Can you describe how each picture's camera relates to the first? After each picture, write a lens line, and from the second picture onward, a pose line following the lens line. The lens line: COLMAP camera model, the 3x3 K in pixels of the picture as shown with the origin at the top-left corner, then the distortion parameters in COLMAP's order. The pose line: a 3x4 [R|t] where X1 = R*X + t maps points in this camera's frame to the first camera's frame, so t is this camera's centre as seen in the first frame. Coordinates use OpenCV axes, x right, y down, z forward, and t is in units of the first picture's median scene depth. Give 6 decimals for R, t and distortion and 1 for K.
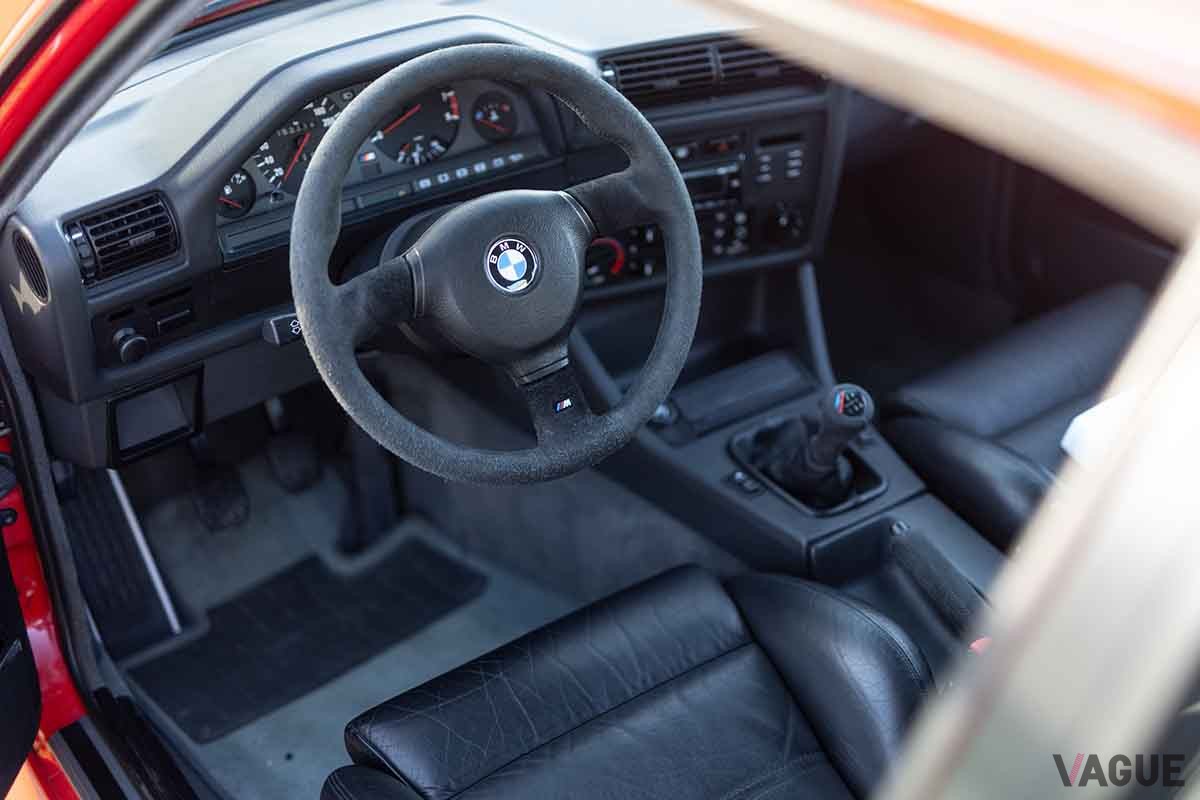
lens RADIAL K [[1728.0, 0, 600.1], [0, 1728.0, 400.0], [0, 0, 1]] dist [0.003440, 0.000000]
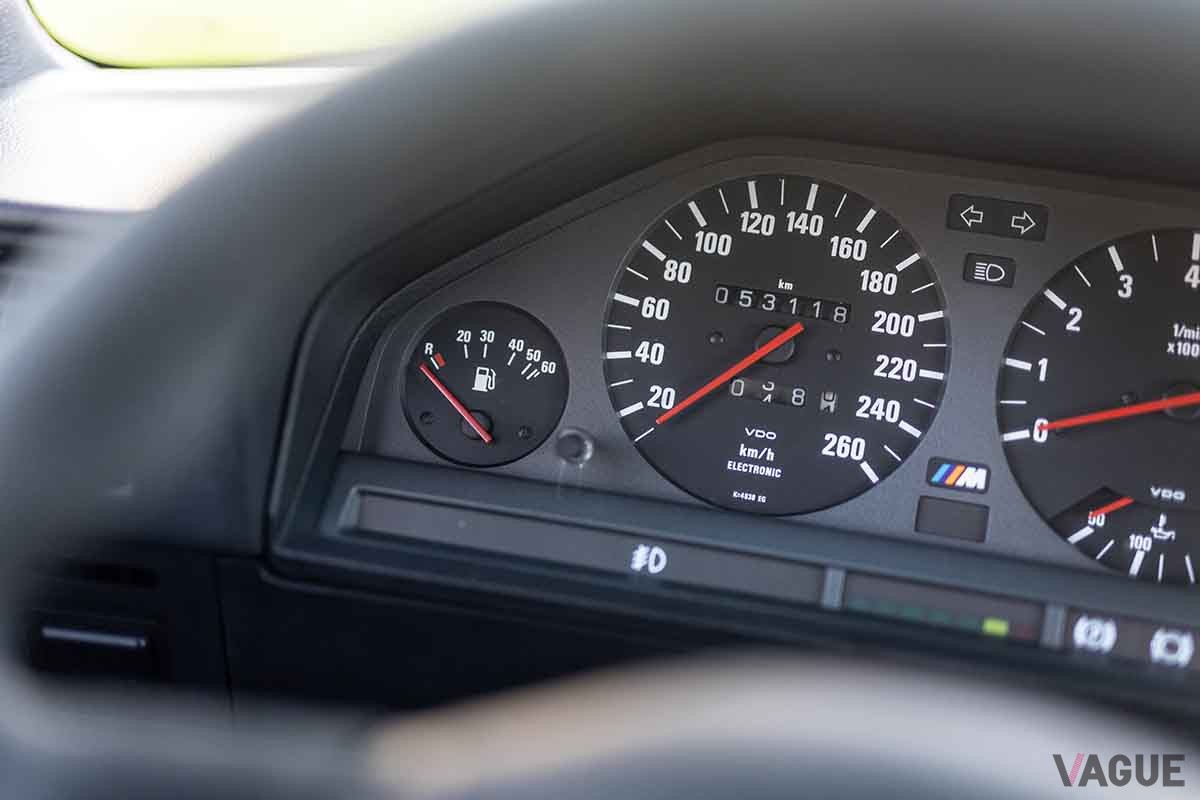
lens RADIAL K [[1728.0, 0, 600.0], [0, 1728.0, 400.8], [0, 0, 1]] dist [0.003440, 0.000000]
pose [[0.673562, 0.330198, -0.661275, 0.018397], [-0.470471, 0.881552, -0.039023, -0.110726], [0.570063, 0.337395, 0.749128, 0.735019]]
